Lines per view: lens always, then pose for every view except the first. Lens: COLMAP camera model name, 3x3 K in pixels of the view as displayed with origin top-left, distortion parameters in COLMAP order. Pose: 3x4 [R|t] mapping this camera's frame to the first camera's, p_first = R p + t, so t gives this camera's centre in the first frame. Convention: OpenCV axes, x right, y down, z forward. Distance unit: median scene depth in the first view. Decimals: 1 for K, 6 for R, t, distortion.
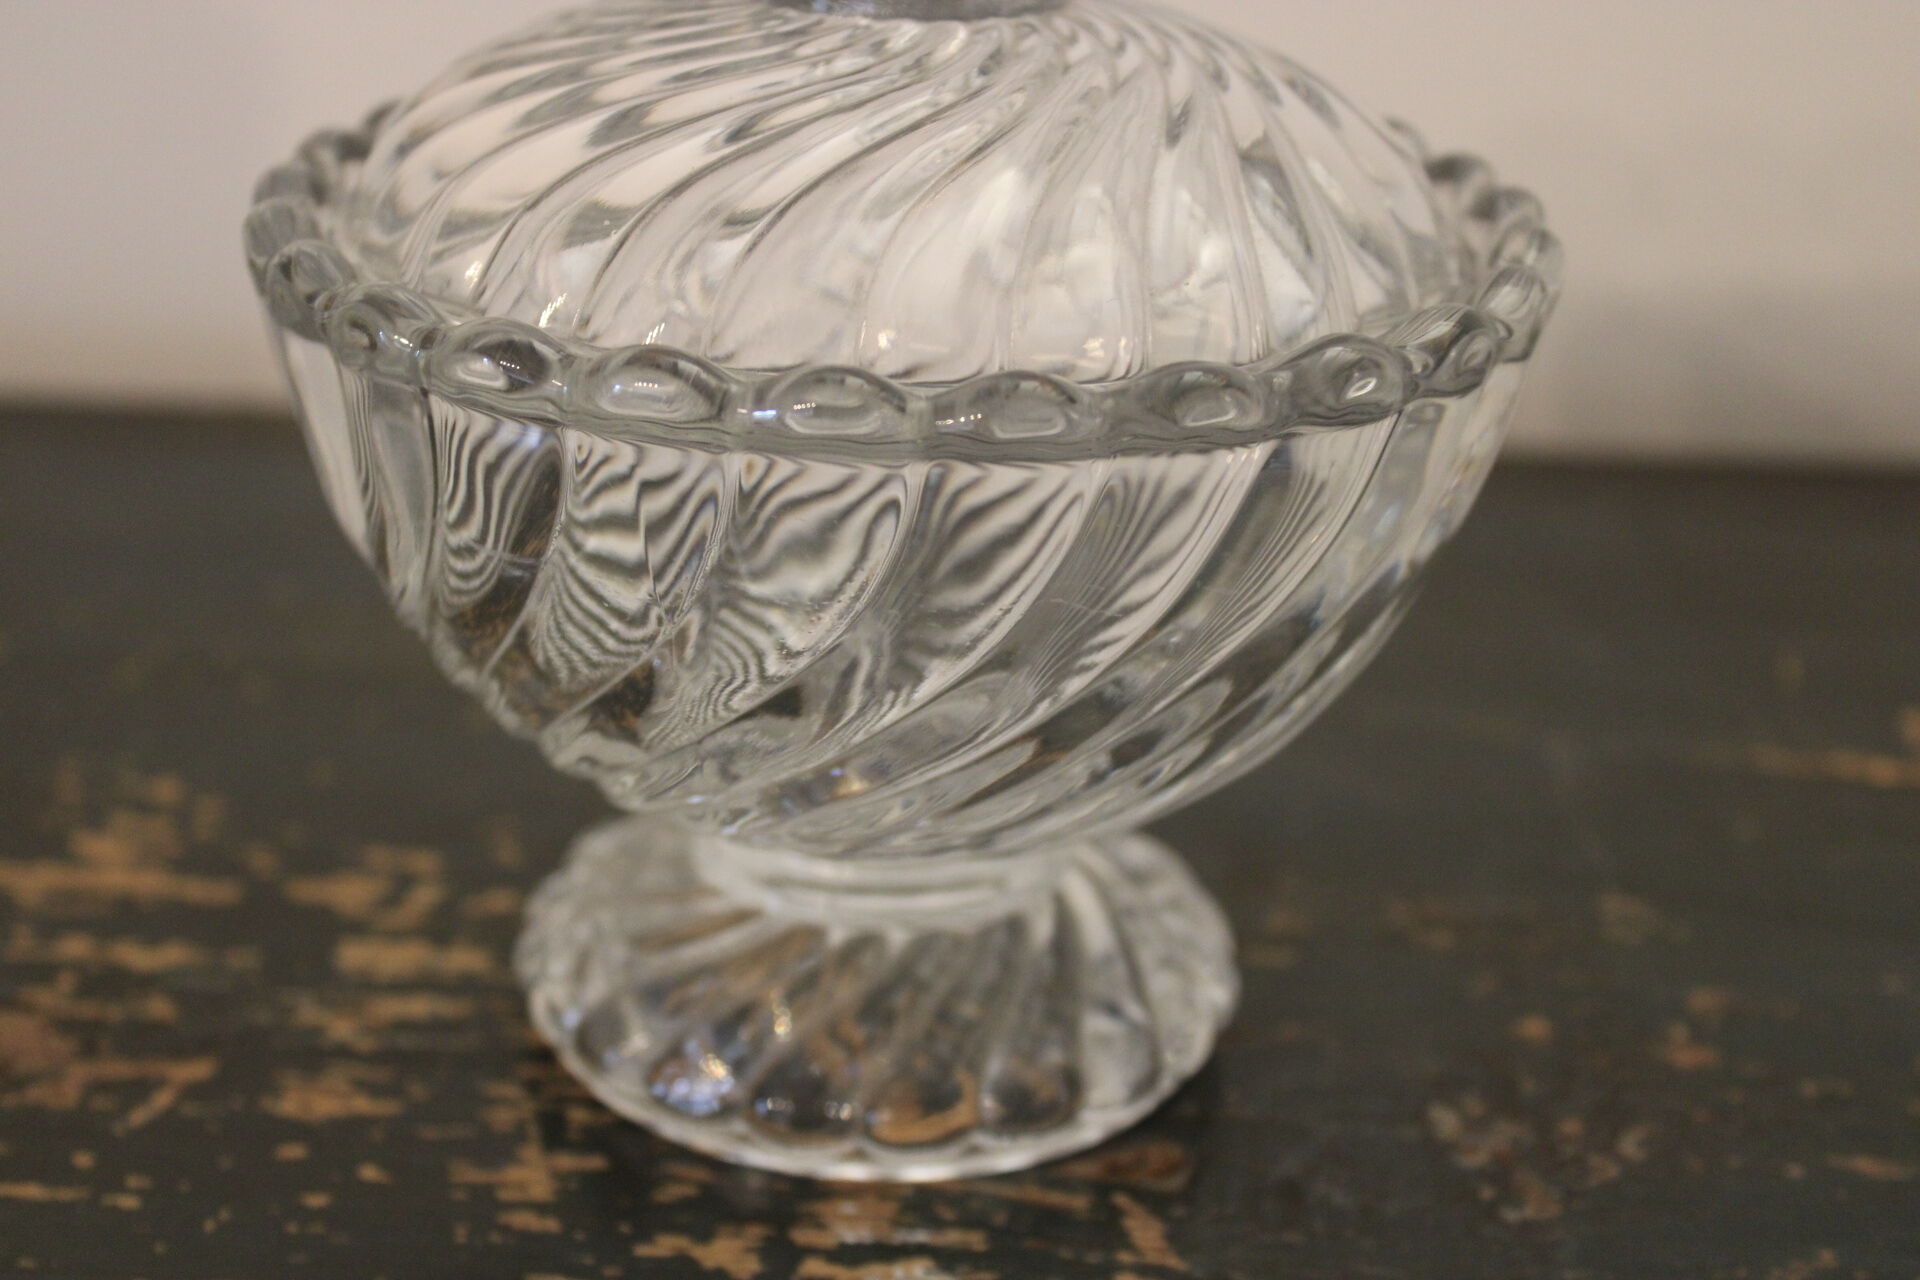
lens RADIAL K [[3213.1, 0, 960.0], [0, 3213.1, 640.0], [0, 0, 1]] dist [0.014953, 0.070831]
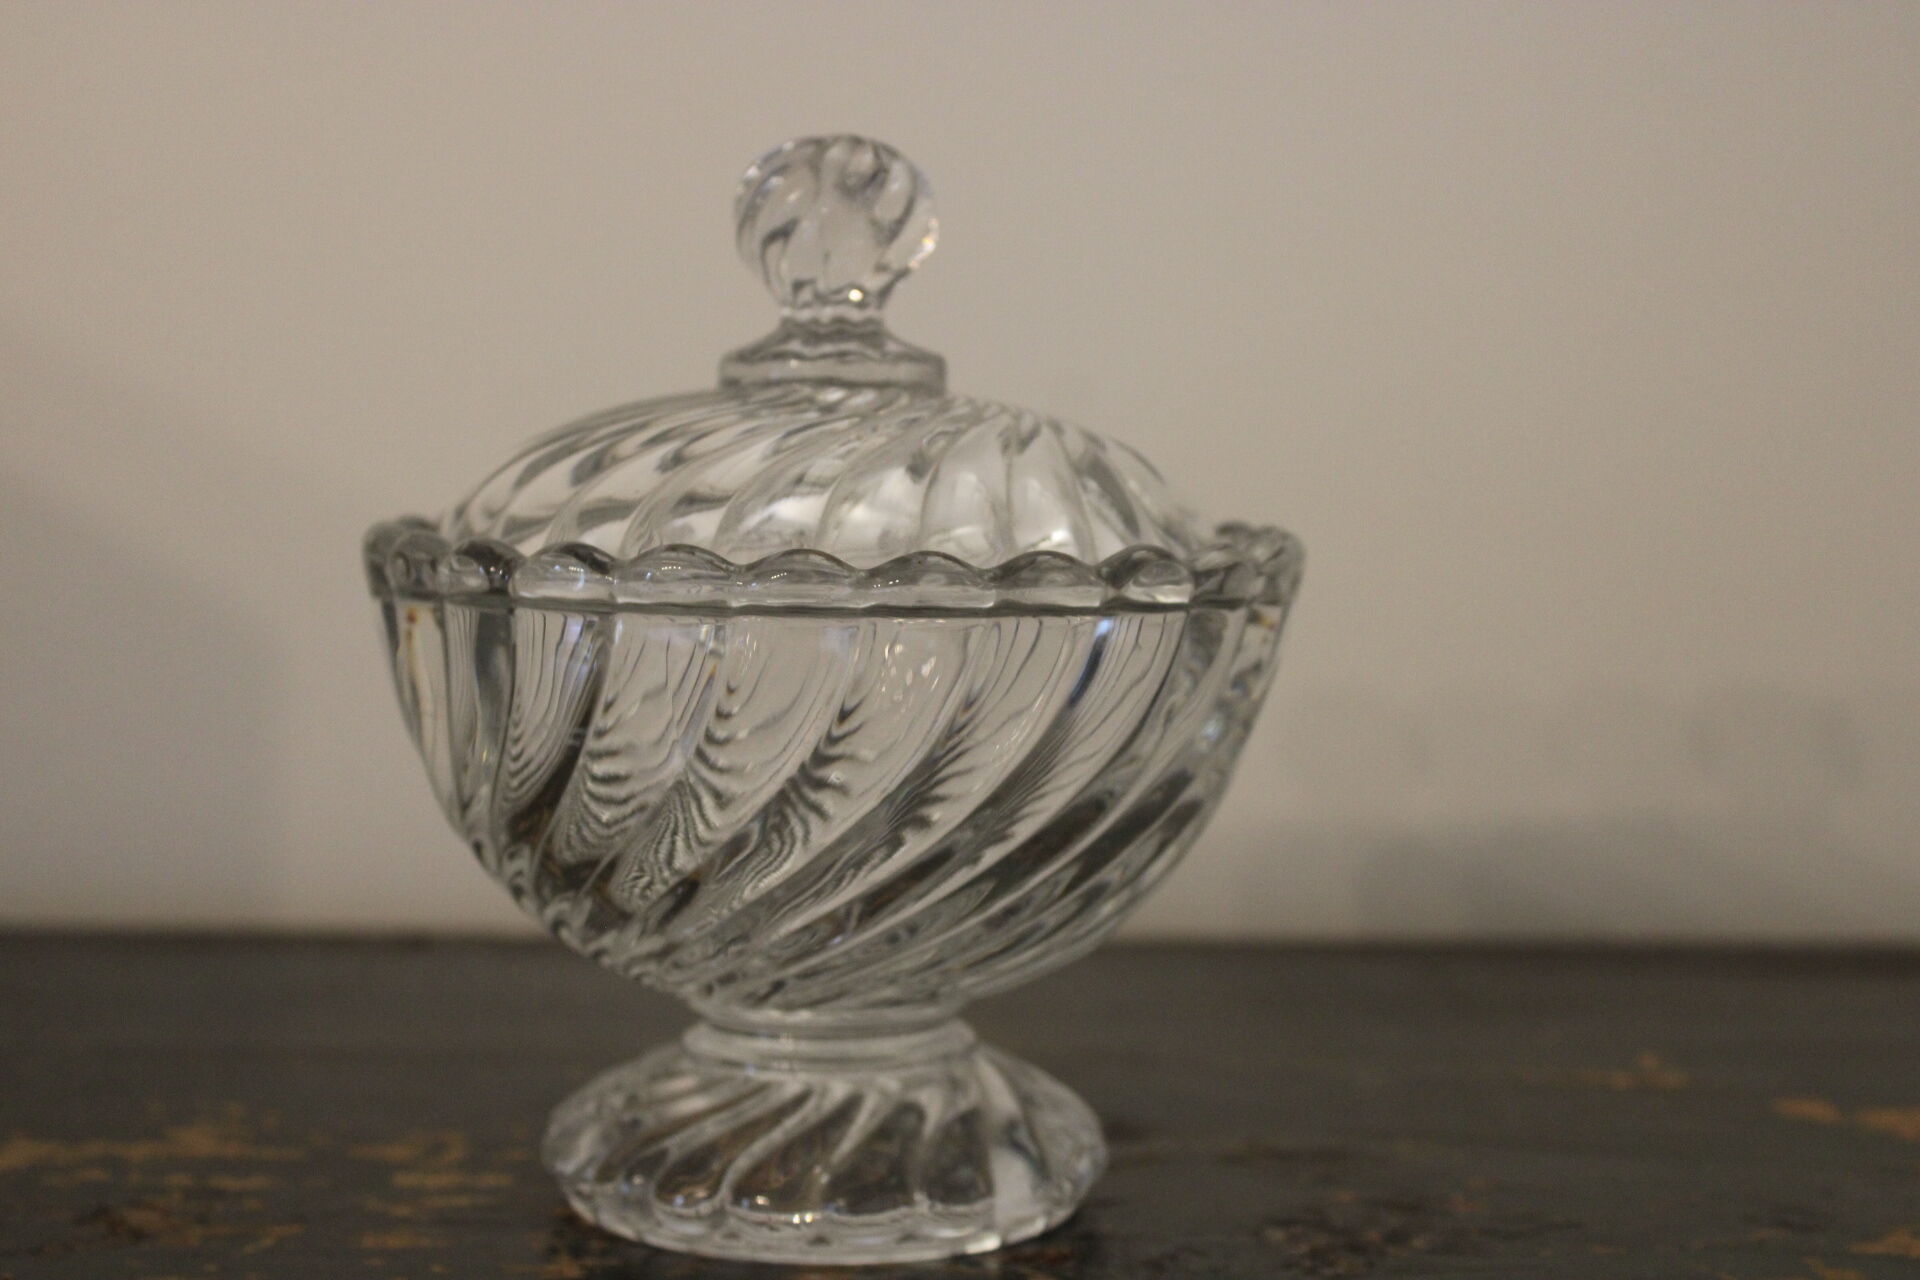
lens RADIAL K [[3173.0, 0, 991.9], [0, 3173.0, 643.5], [0, 0, 1]] dist [-0.001058, 0.014218]
pose [[0.998047, -0.028125, 0.055778, -0.024307], [0.042868, 0.957846, -0.284065, 0.268482], [-0.045437, 0.285901, 0.957181, -0.258924]]
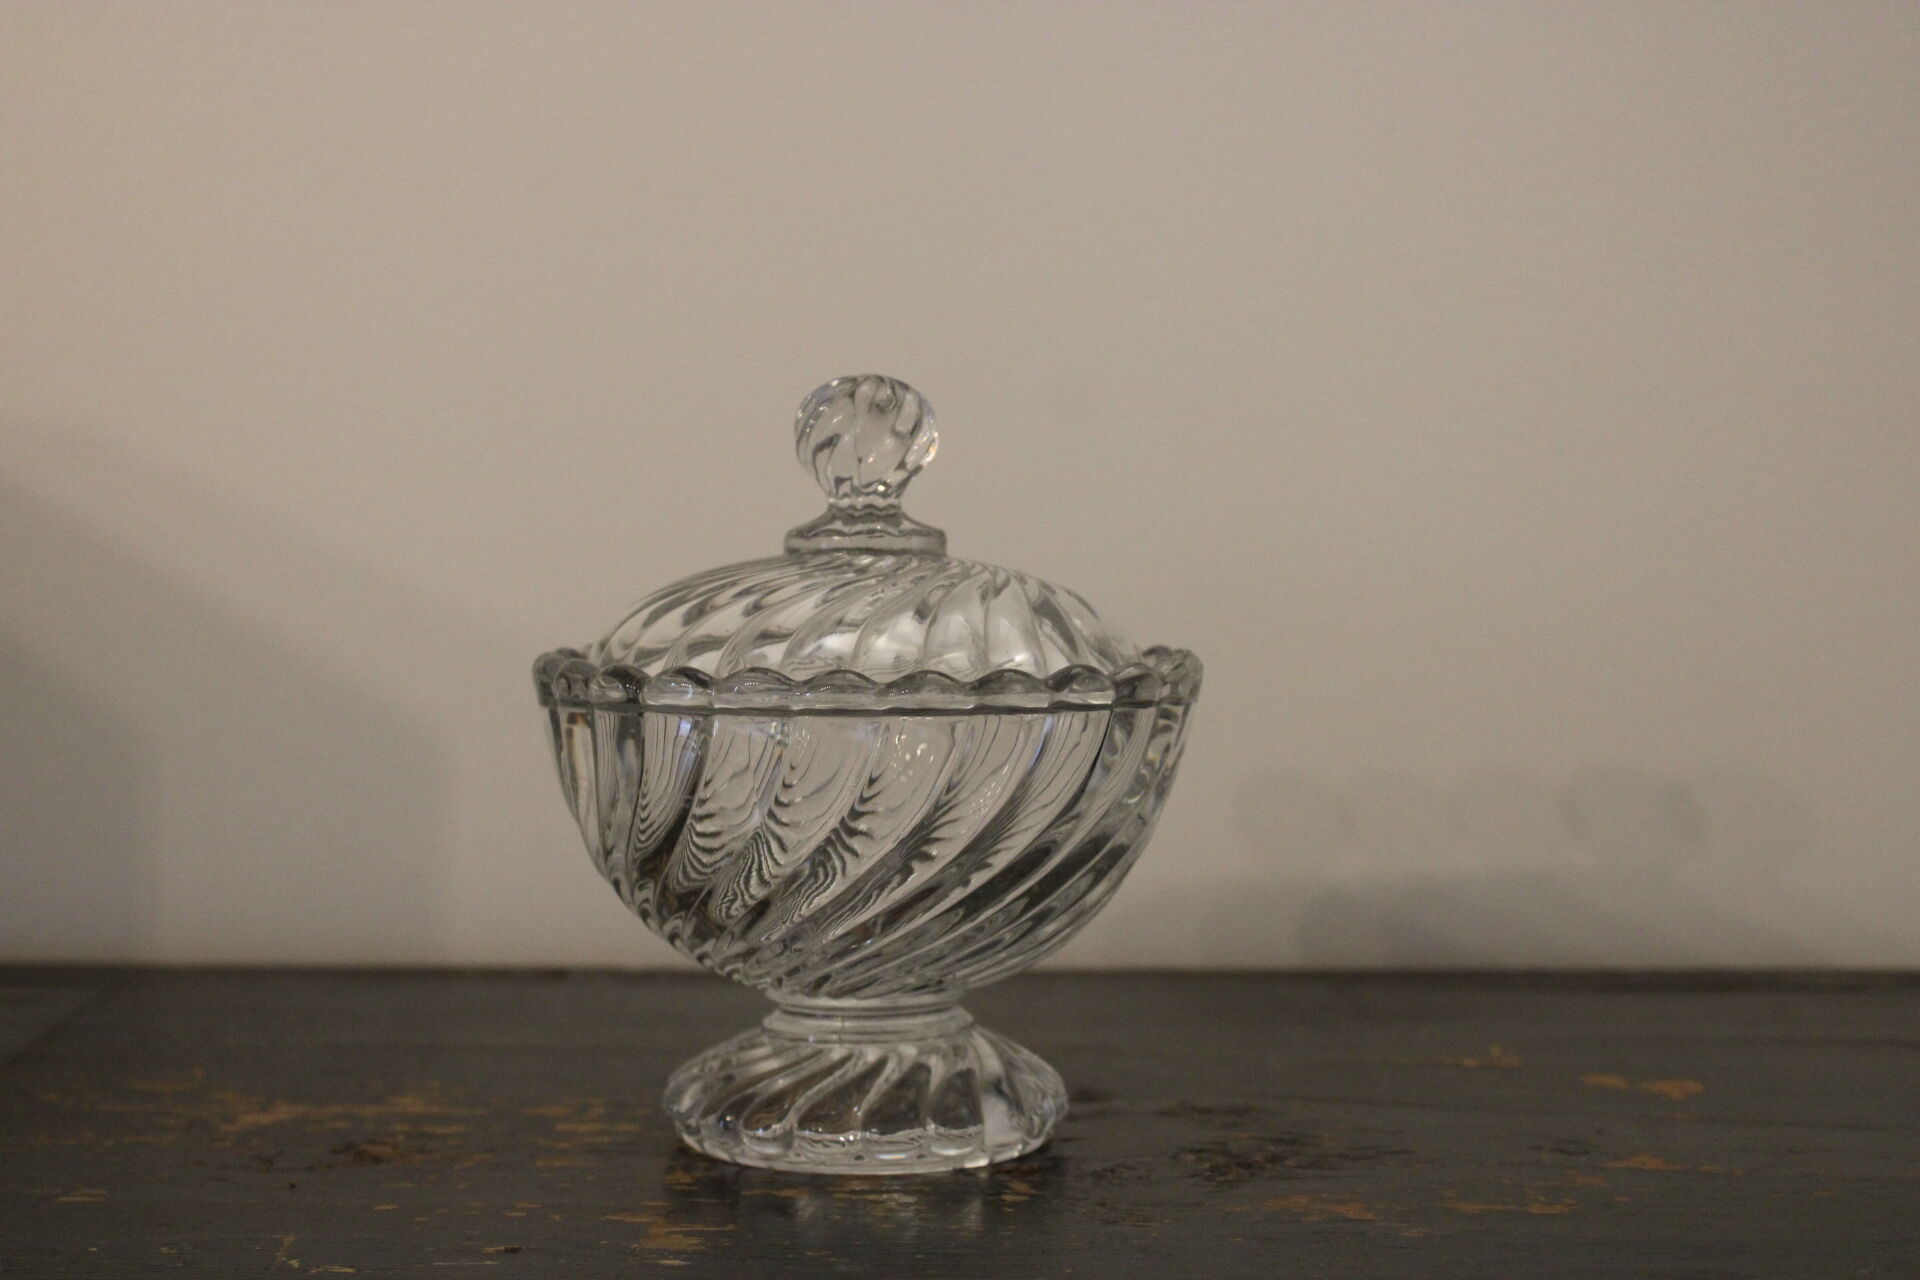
lens RADIAL K [[3057.5, 0, 960.0], [0, 3057.5, 640.0], [0, 0, 1]] dist [-0.005600, -0.036730]
pose [[0.998999, -0.036999, 0.025123, -0.006621], [0.043088, 0.946752, -0.319068, 0.398370], [-0.011980, 0.319832, 0.947399, -0.666627]]
